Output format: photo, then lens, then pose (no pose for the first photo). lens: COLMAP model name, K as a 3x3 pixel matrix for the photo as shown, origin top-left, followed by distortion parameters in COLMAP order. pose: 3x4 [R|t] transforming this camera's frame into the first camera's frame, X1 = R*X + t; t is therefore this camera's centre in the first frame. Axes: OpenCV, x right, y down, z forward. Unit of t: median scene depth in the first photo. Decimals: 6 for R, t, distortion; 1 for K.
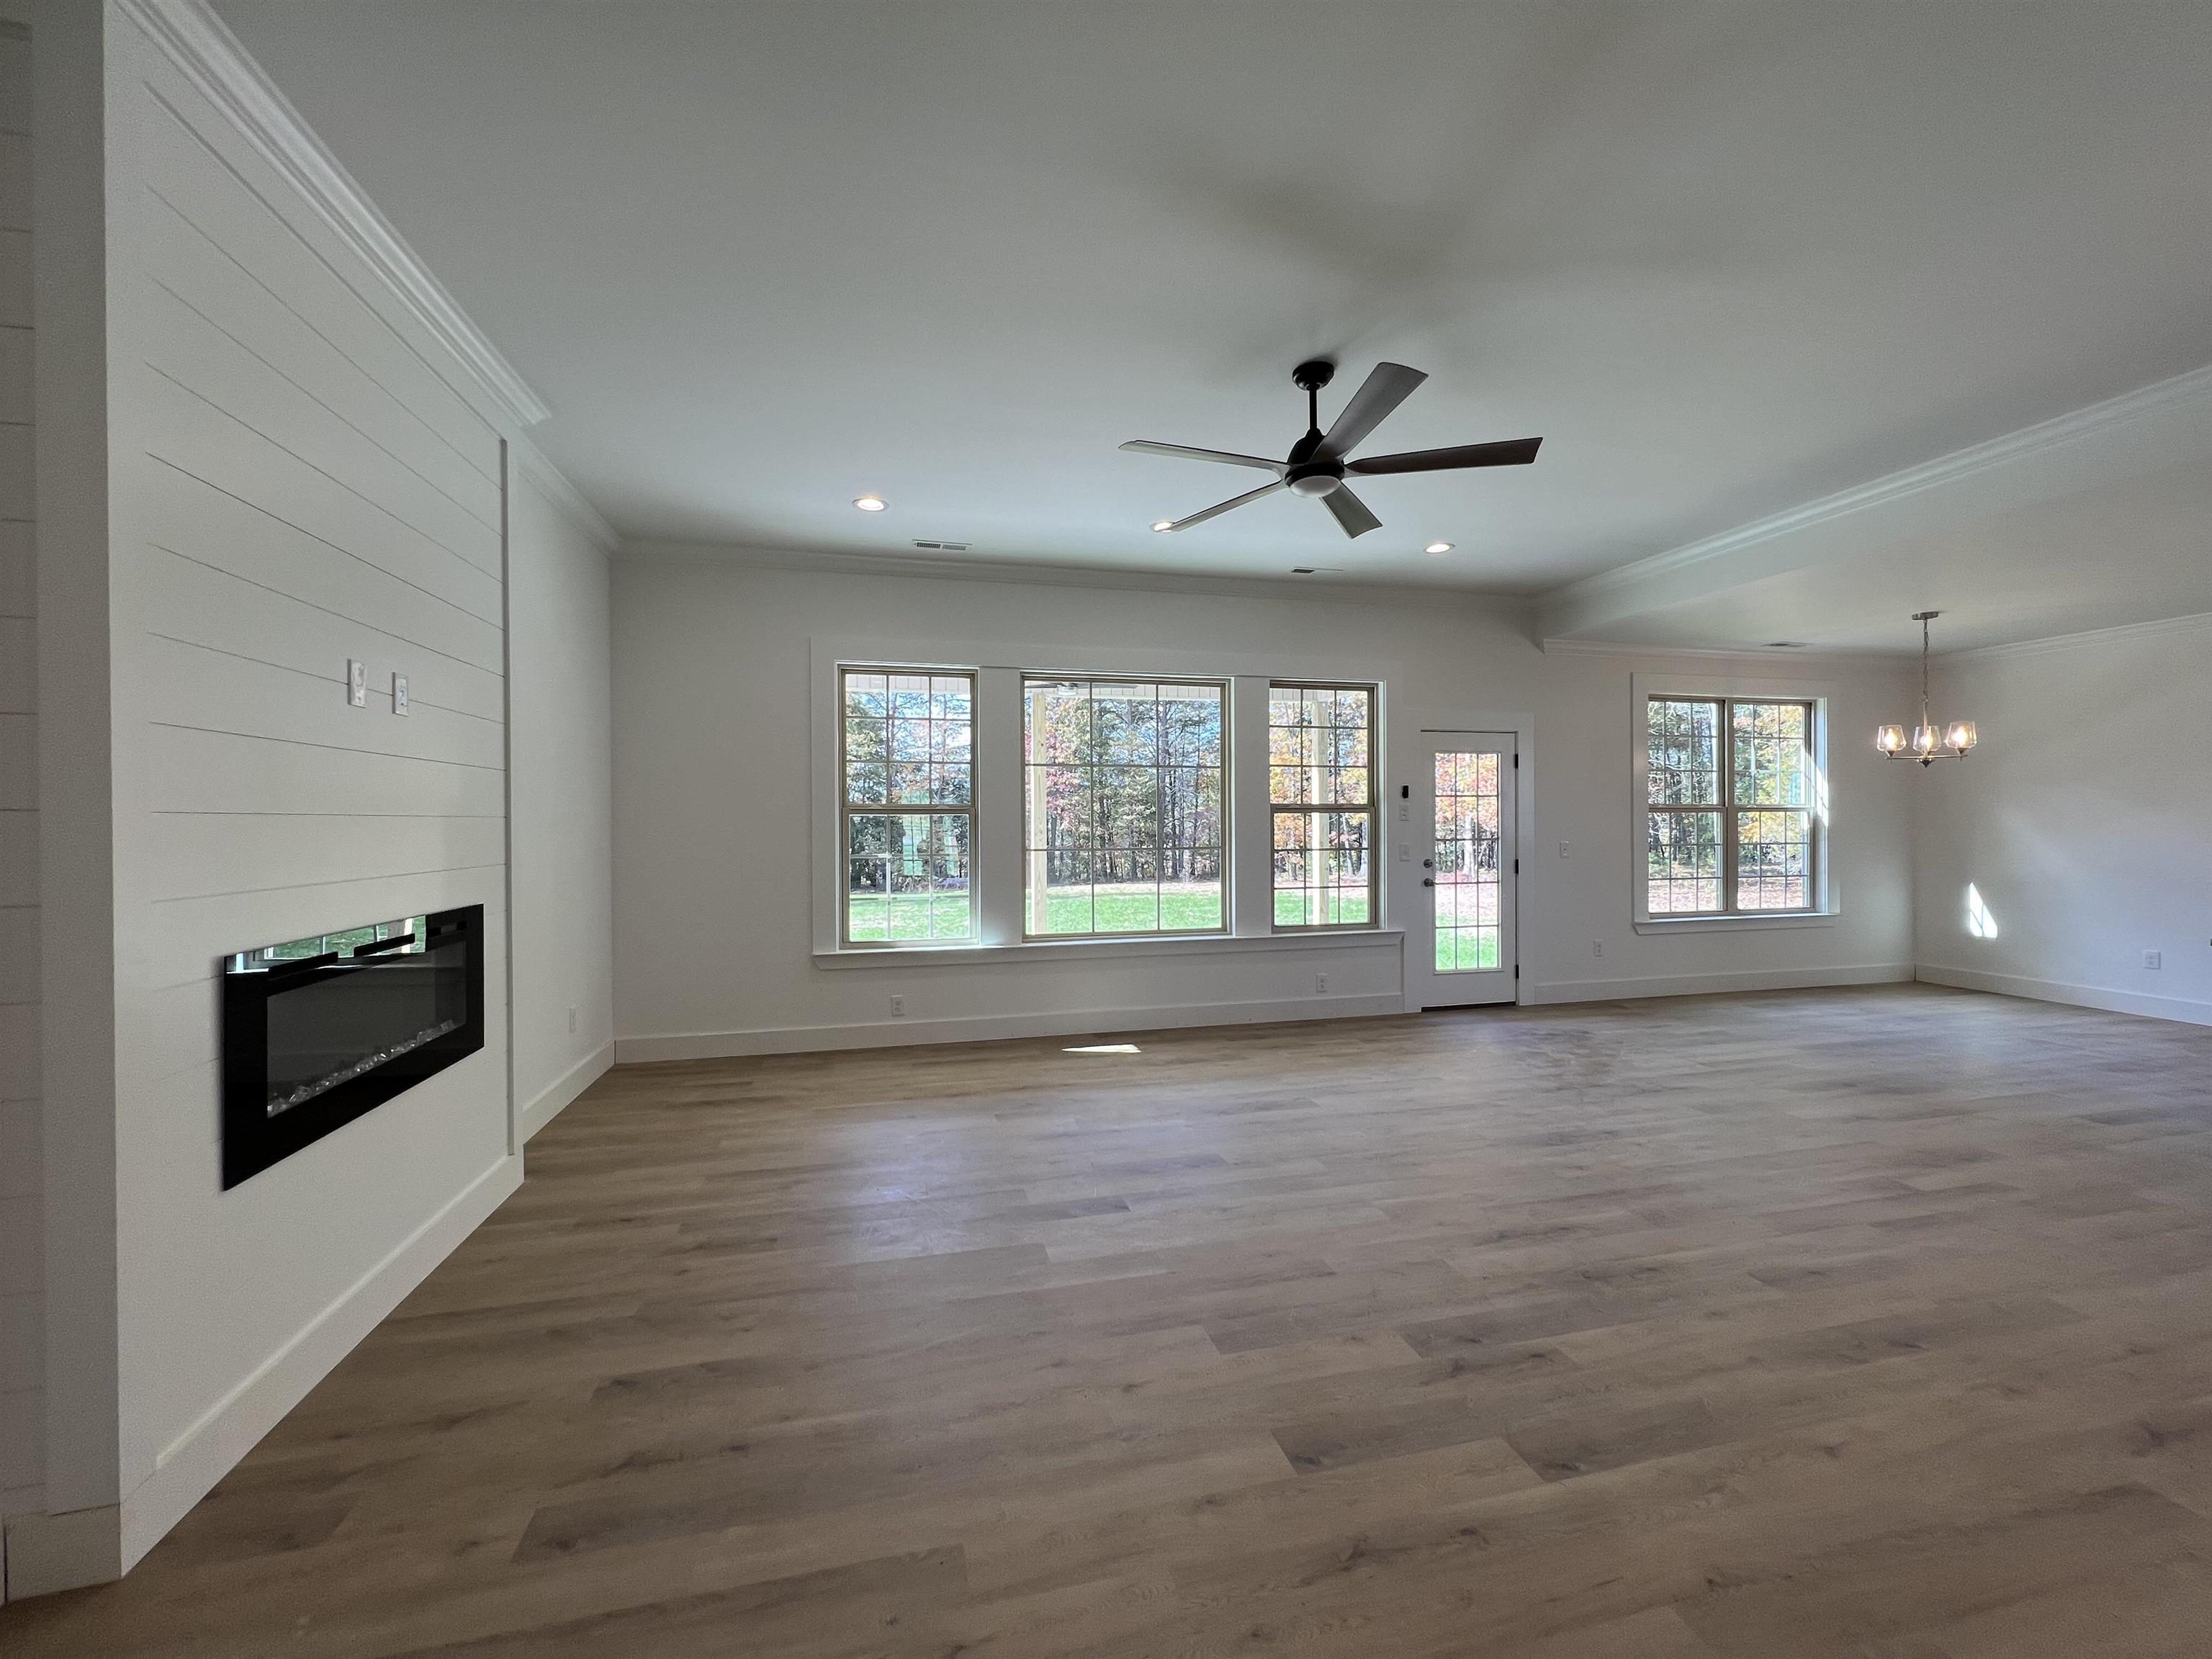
lens RADIAL K [[890.4, 0, 1103.3], [0, 890.4, 821.2], [0, 0, 1]] dist [-0.000805, 0.000071]
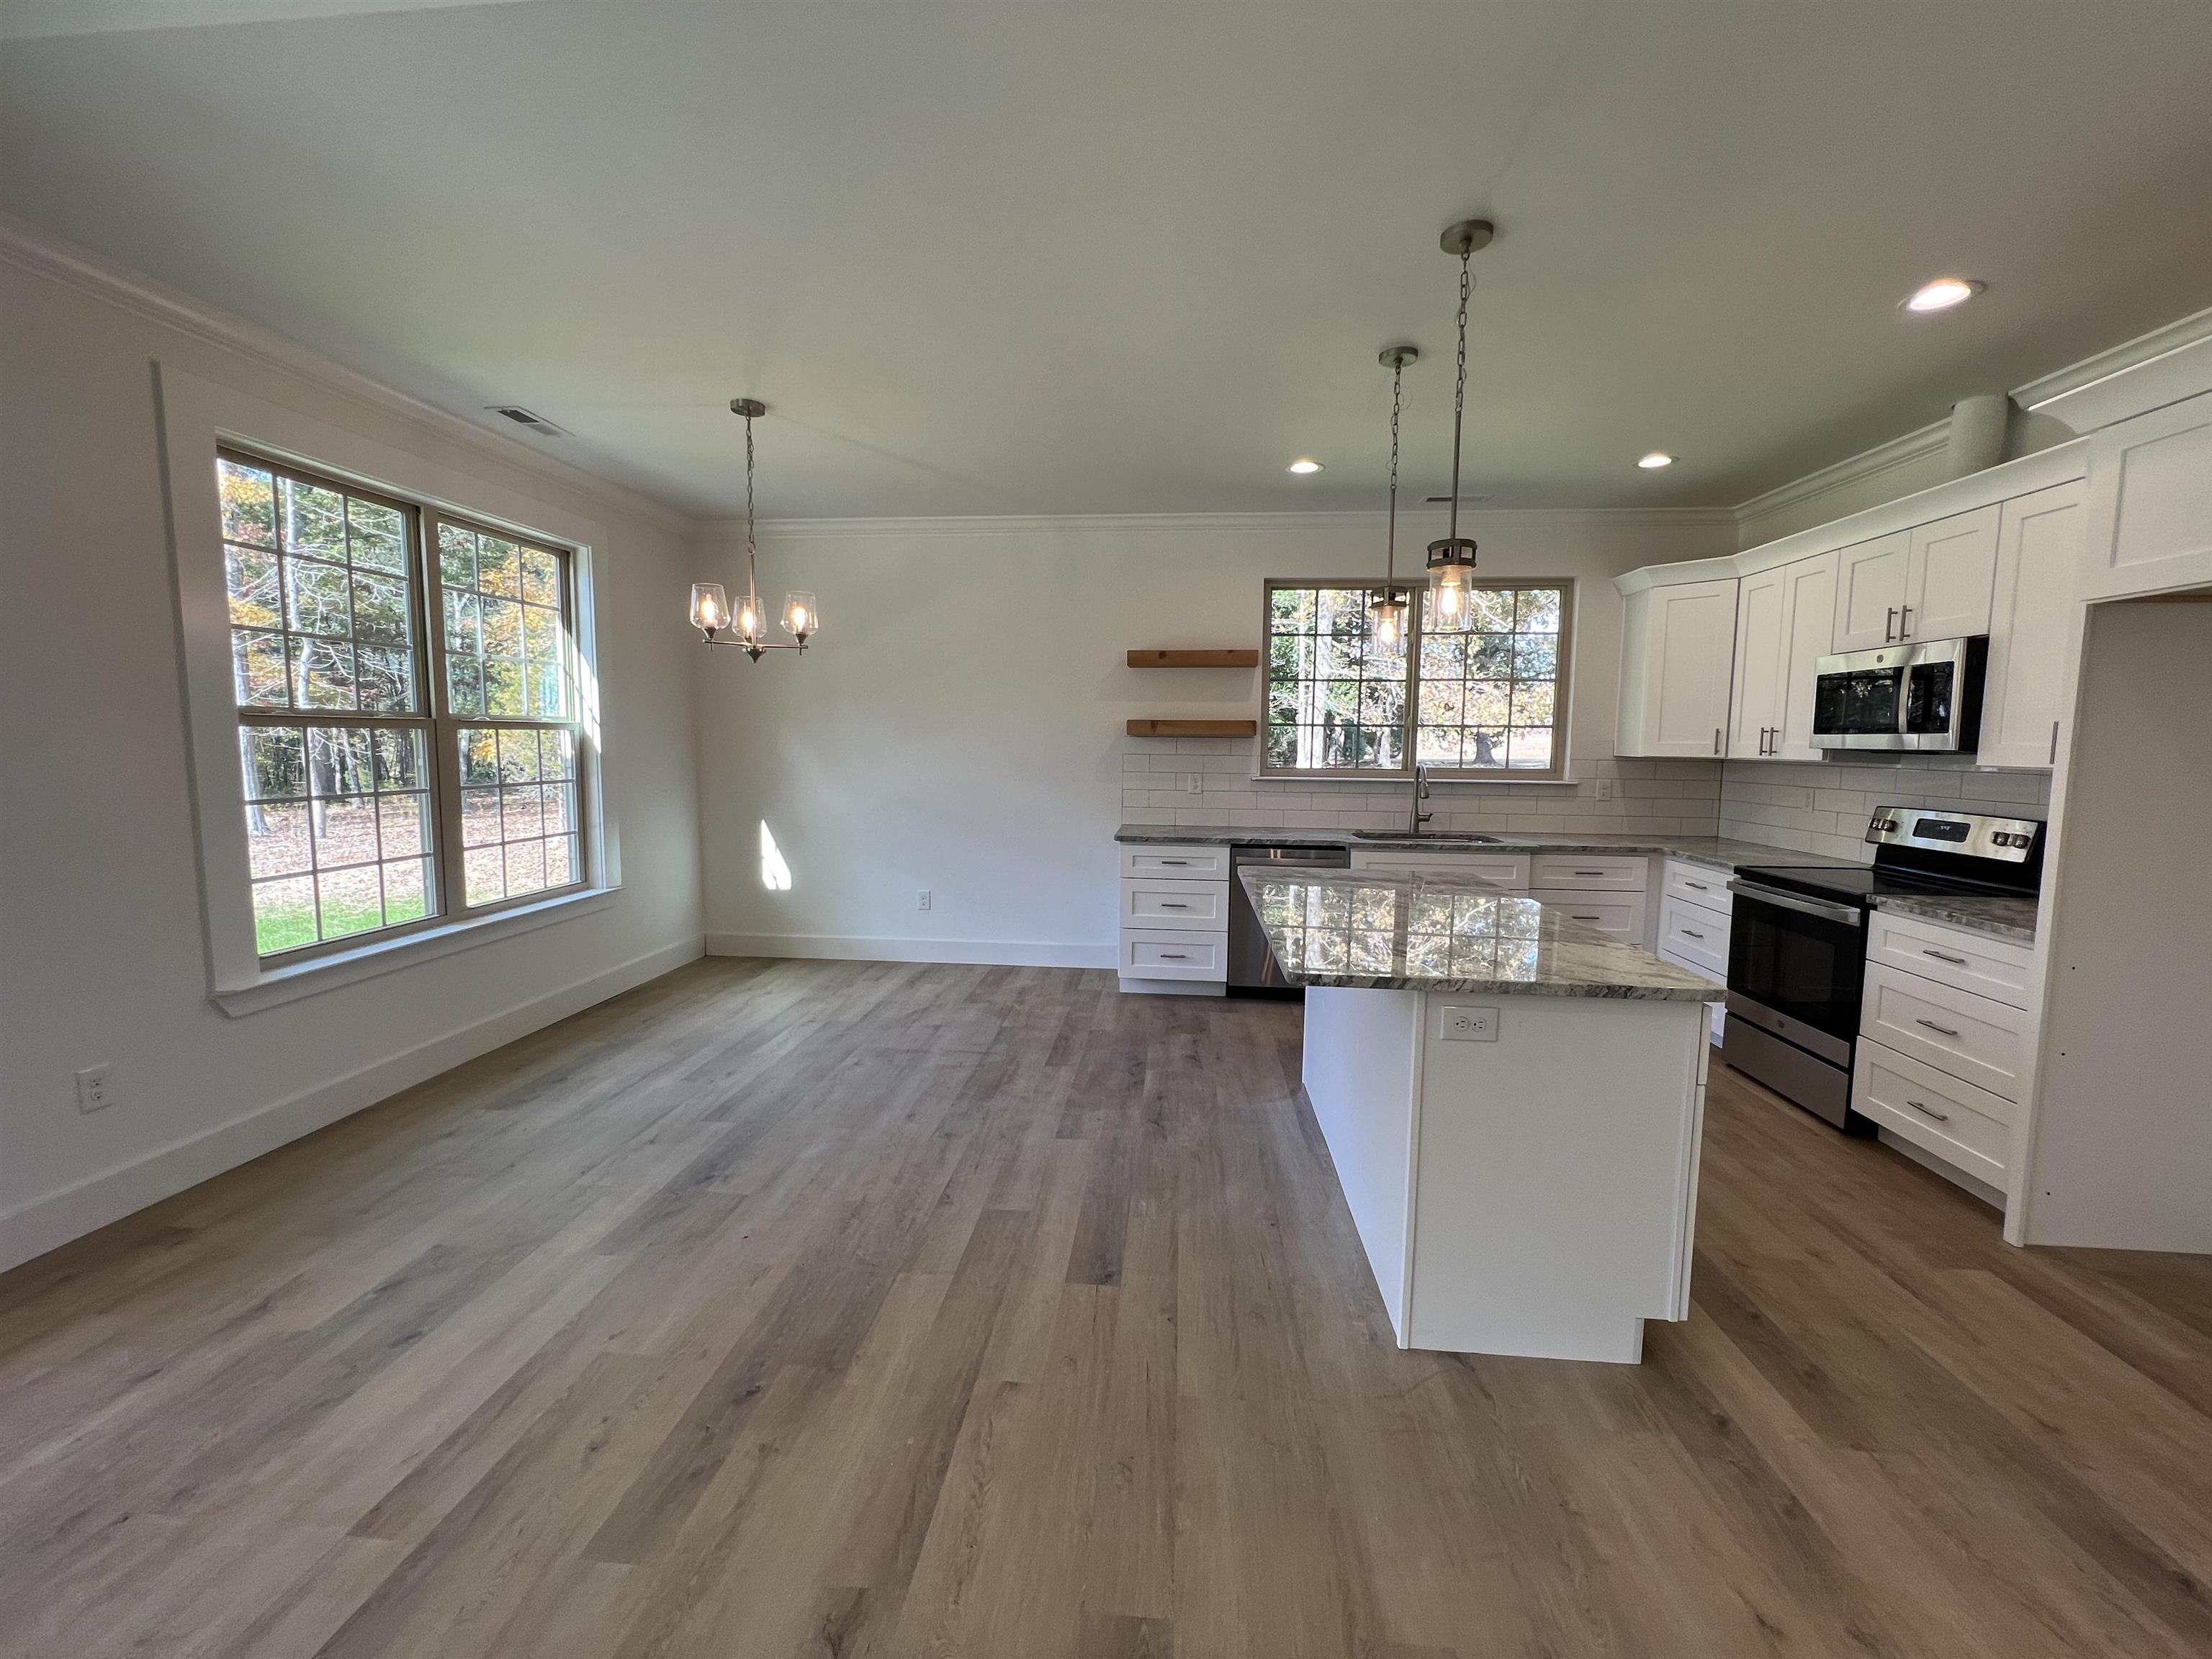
lens RADIAL K [[890.4, 0, 1103.3], [0, 890.4, 821.2], [0, 0, 1]] dist [-0.000805, 0.000071]
pose [[0.329970, -0.078772, 0.940699, 0.455701], [-0.009439, 0.996187, 0.086730, -0.006350], [-0.943944, -0.037498, 0.327968, 0.621987]]
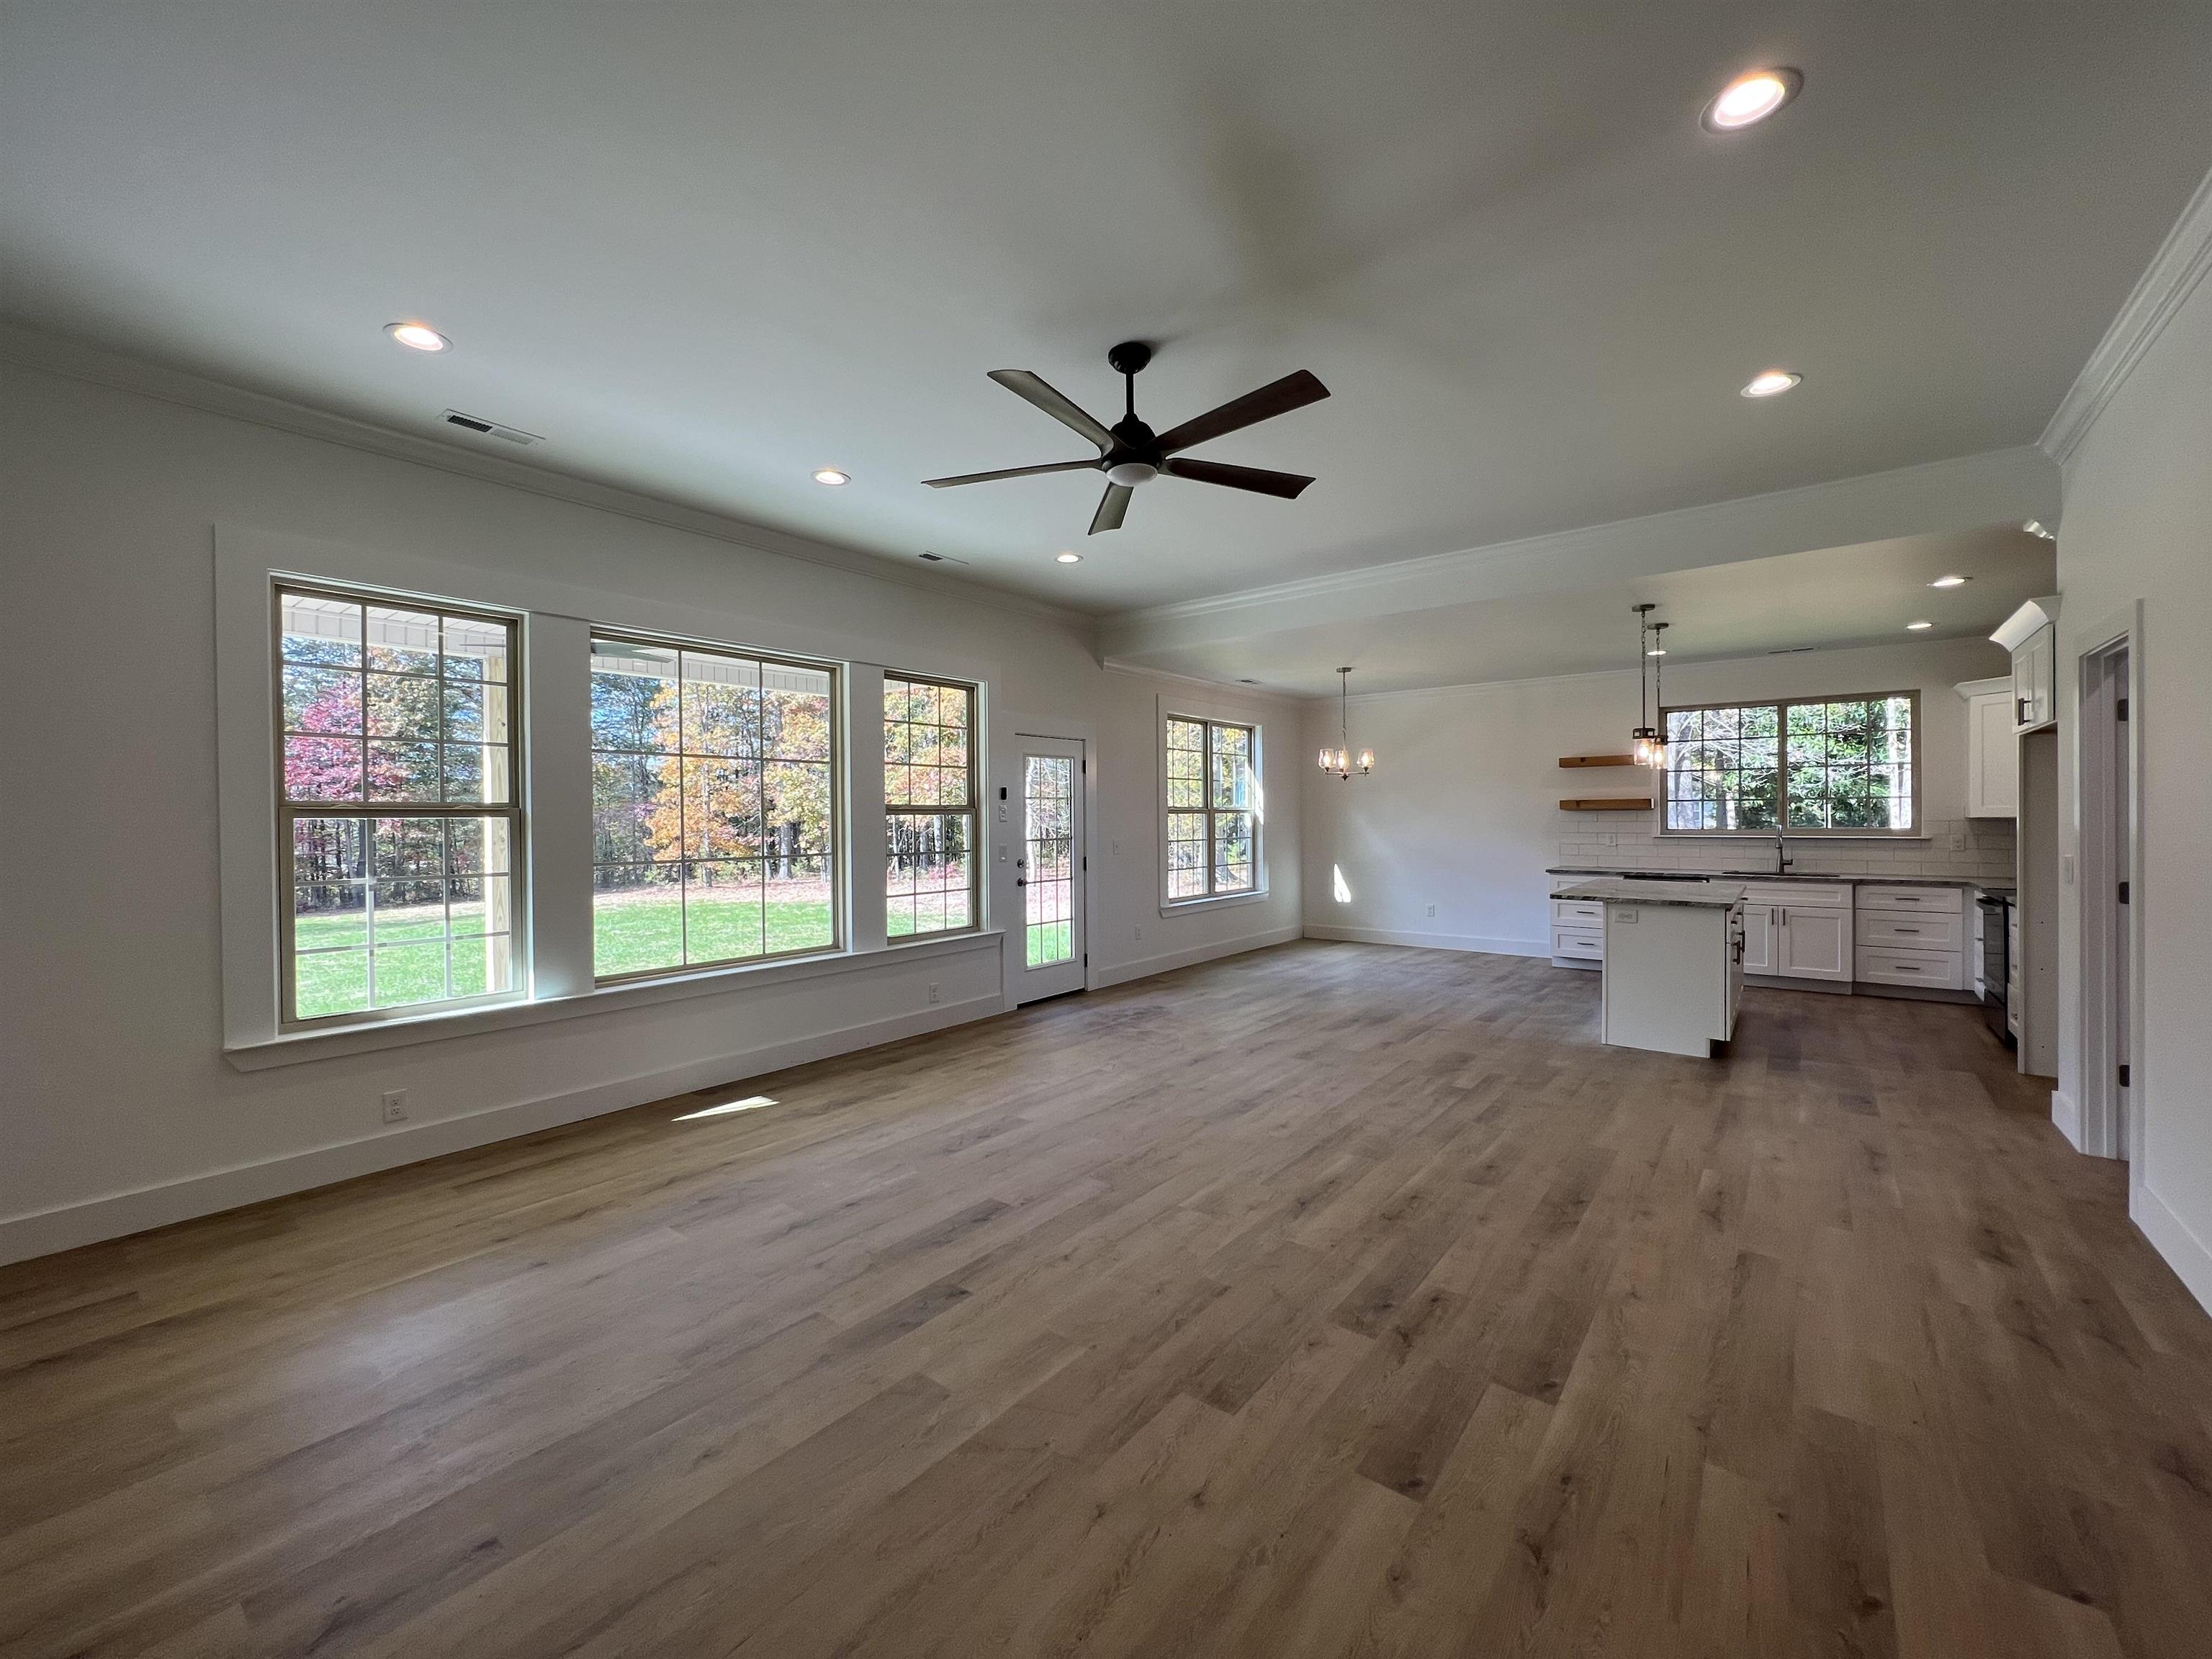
lens RADIAL K [[890.4, 0, 1103.3], [0, 890.4, 821.2], [0, 0, 1]] dist [-0.000805, 0.000071]
pose [[0.790584, -0.005605, 0.612328, -0.229742], [0.006122, 0.999980, 0.001249, -0.002621], [-0.612323, 0.002762, 0.790603, 0.160876]]
